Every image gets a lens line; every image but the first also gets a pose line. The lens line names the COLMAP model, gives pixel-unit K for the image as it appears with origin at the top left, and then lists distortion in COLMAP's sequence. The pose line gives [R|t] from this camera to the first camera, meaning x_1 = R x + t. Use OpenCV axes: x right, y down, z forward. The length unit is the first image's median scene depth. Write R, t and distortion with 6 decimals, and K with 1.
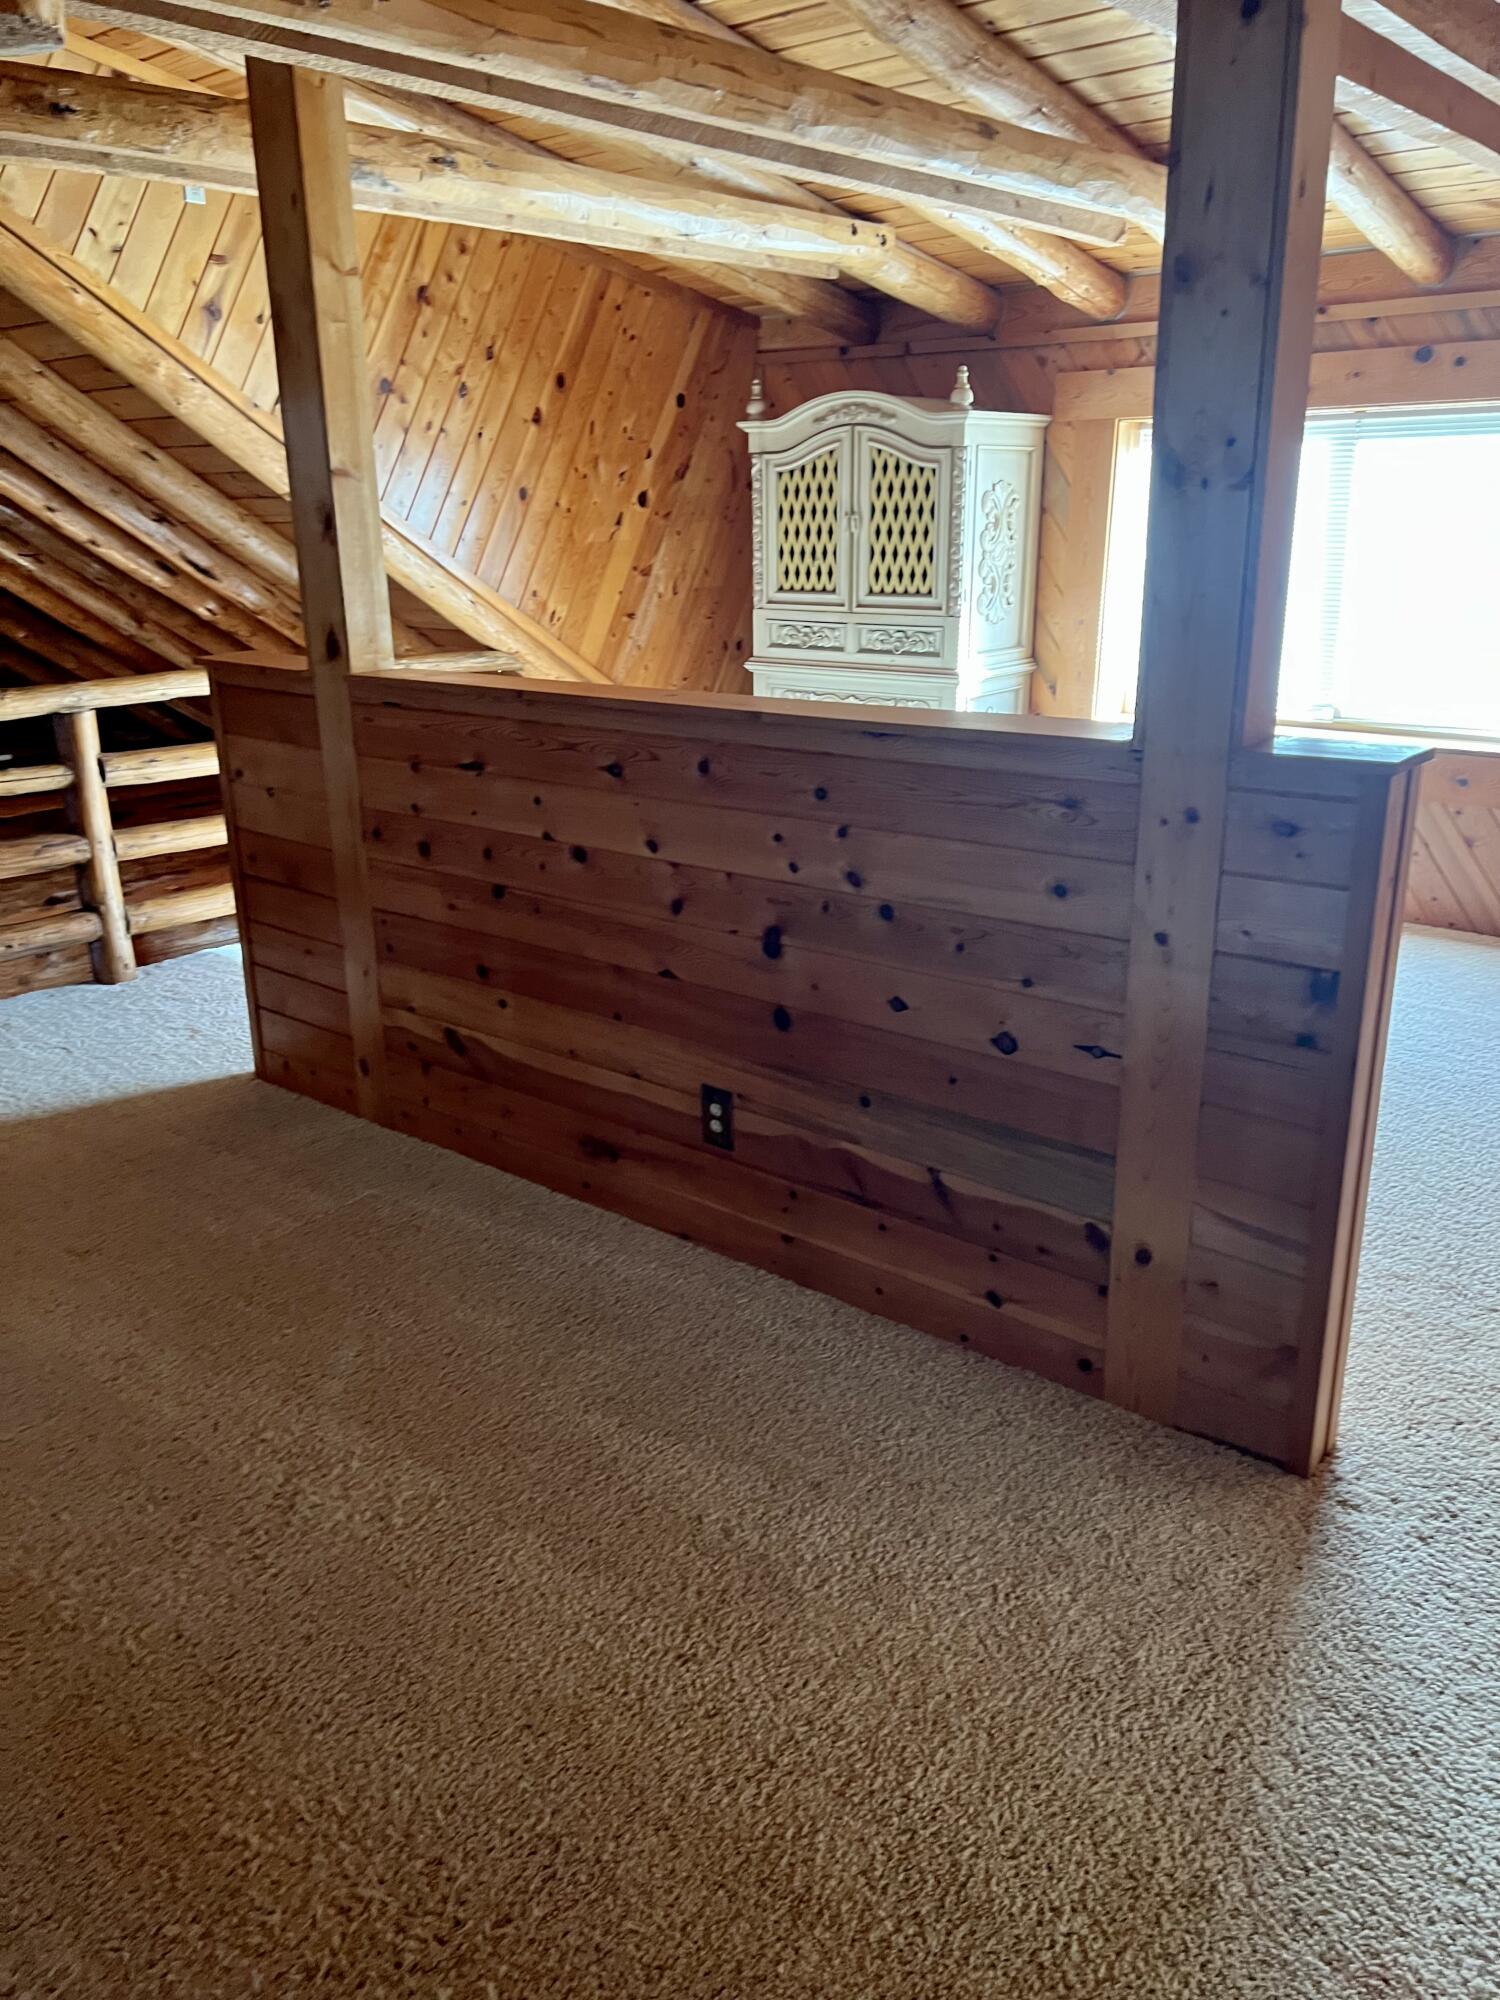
lens RADIAL K [[1508.9, 0, 754.0], [0, 1508.9, 1007.7], [0, 0, 1]] dist [0.047405, -0.055389]
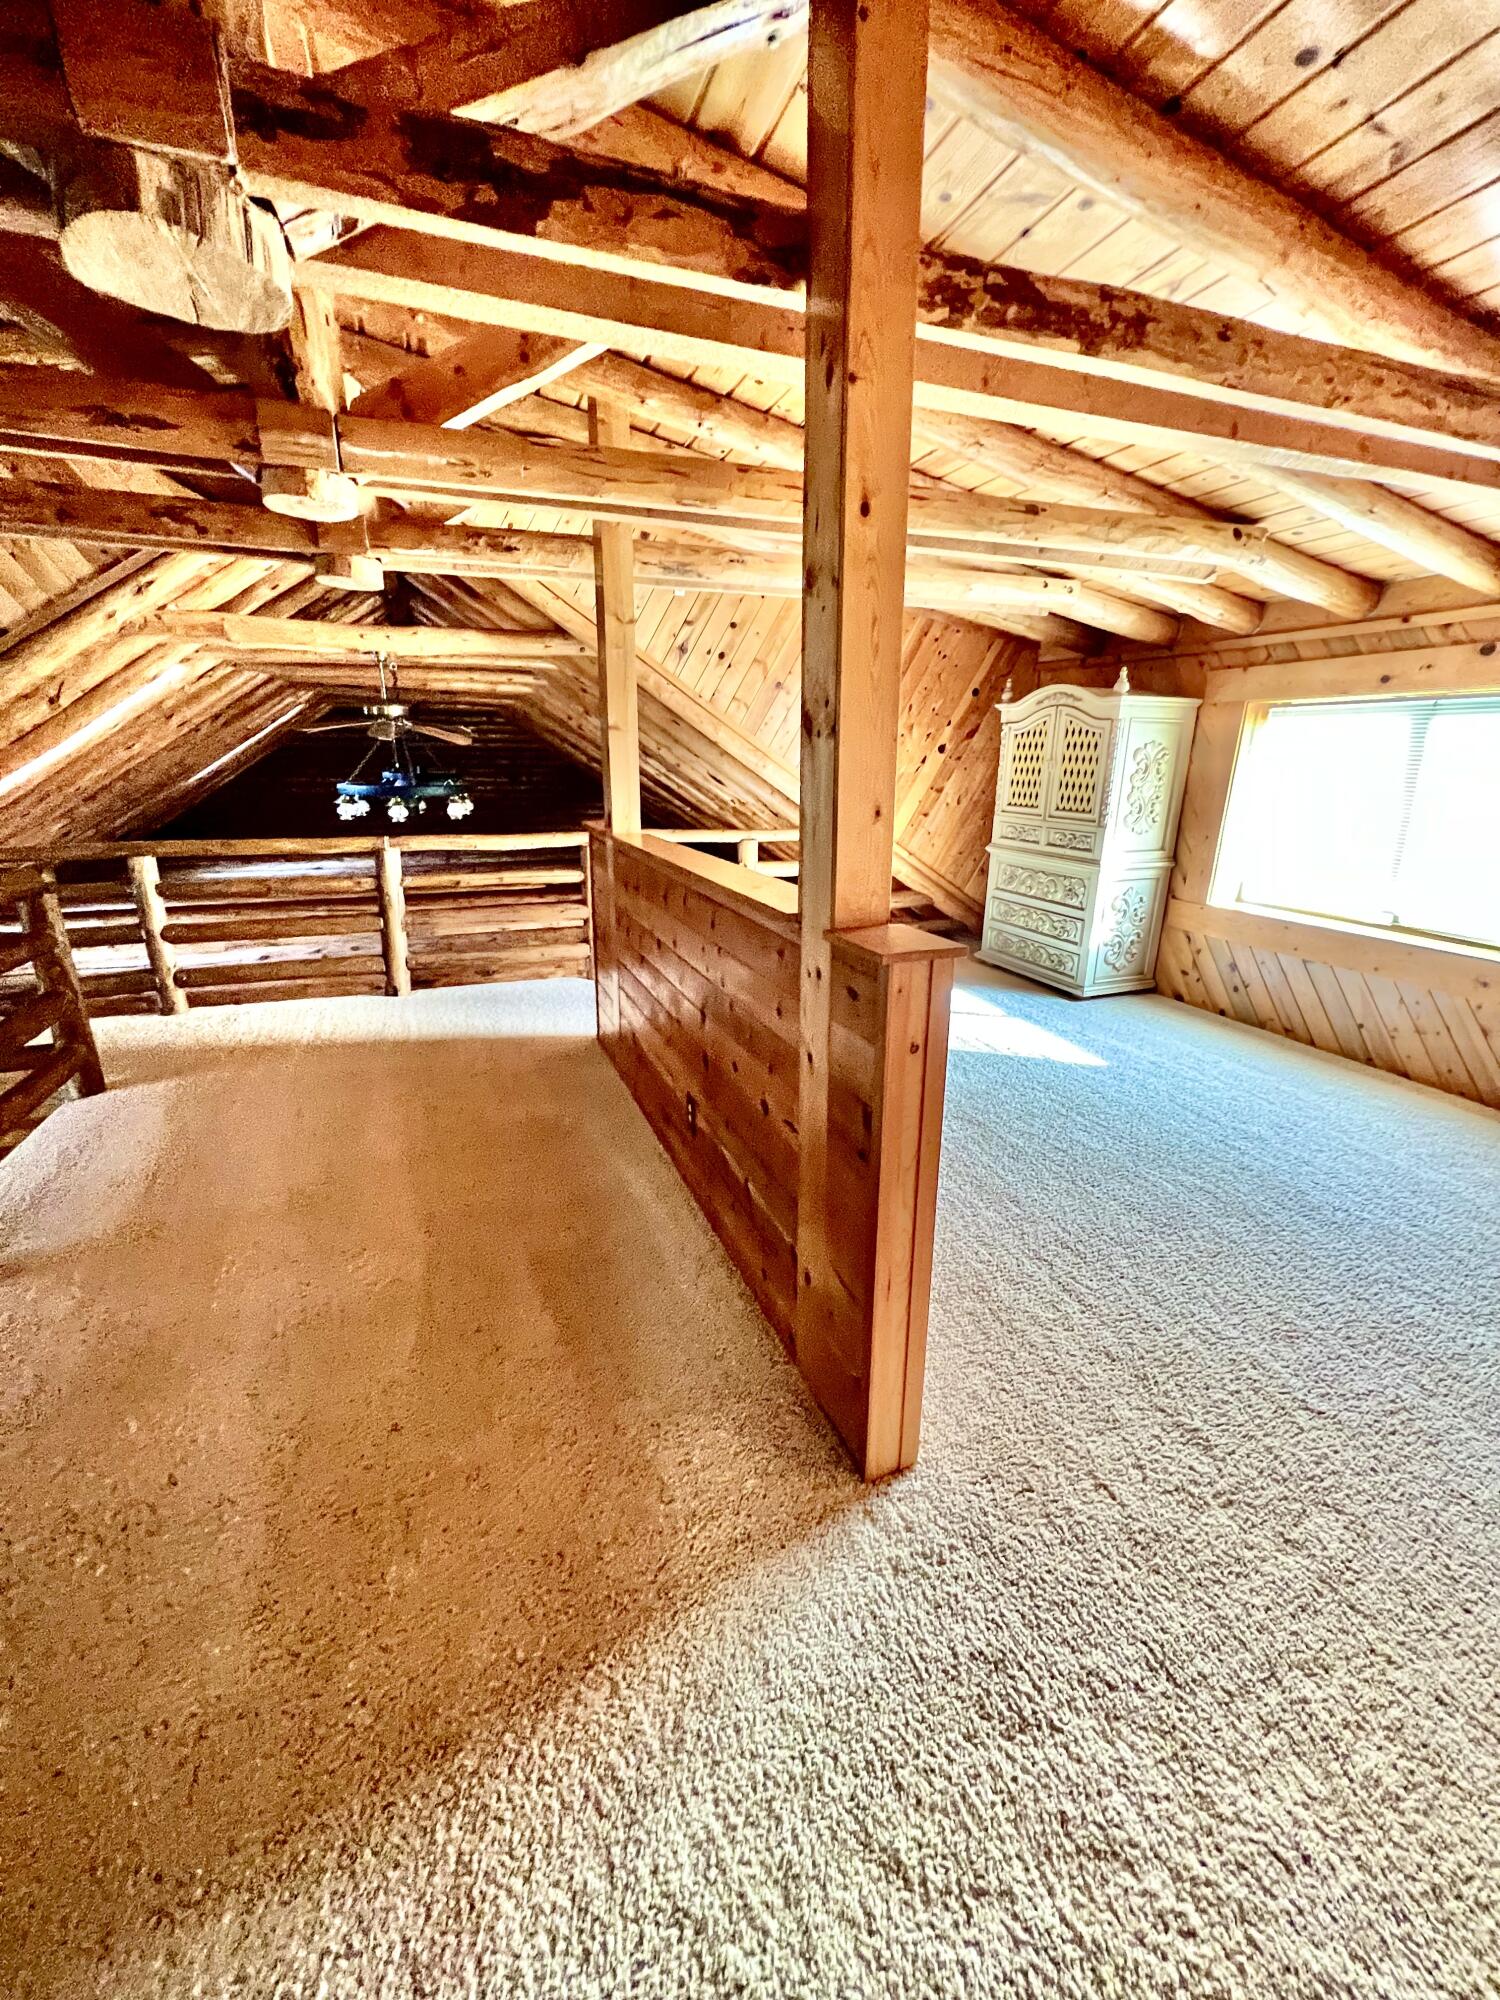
lens RADIAL K [[801.2, 0, 750.9], [0, 801.2, 991.2], [0, 0, 1]] dist [-0.002342, 0.000228]
pose [[0.876001, 0.158364, -0.455569, 0.216762], [-0.172507, 0.984950, 0.010677, -0.041362], [0.450404, 0.069236, 0.890136, 0.126522]]
